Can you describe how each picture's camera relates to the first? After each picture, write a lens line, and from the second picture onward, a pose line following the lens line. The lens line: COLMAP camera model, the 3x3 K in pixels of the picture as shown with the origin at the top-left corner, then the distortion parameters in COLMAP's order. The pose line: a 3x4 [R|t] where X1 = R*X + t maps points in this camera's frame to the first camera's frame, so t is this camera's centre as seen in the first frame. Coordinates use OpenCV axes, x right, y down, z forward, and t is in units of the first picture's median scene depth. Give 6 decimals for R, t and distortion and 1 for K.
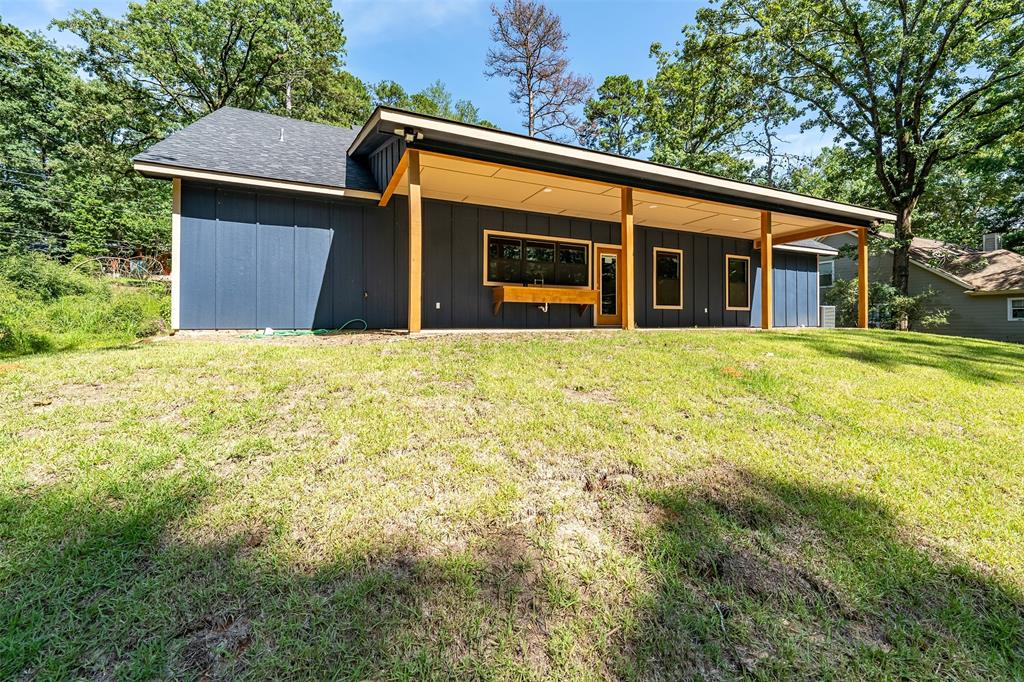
lens RADIAL K [[482.1, 0, 513.1], [0, 482.1, 335.9], [0, 0, 1]] dist [0.000708, 0.000076]
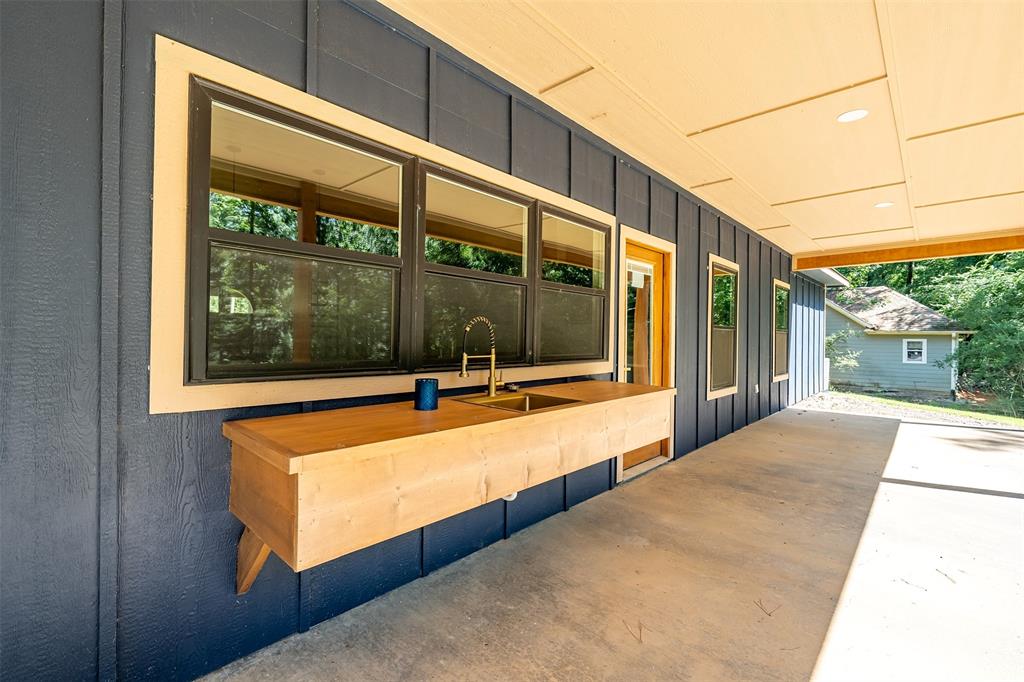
lens RADIAL K [[452.1, 0, 511.9], [0, 452.1, 340.1], [0, 0, 1]] dist [0.000284, 0.000009]
pose [[0.934545, 0.006638, 0.355782, -0.006602], [-0.005848, 0.999977, -0.003295, -0.110259], [-0.355796, 0.000999, 0.934563, 0.718835]]
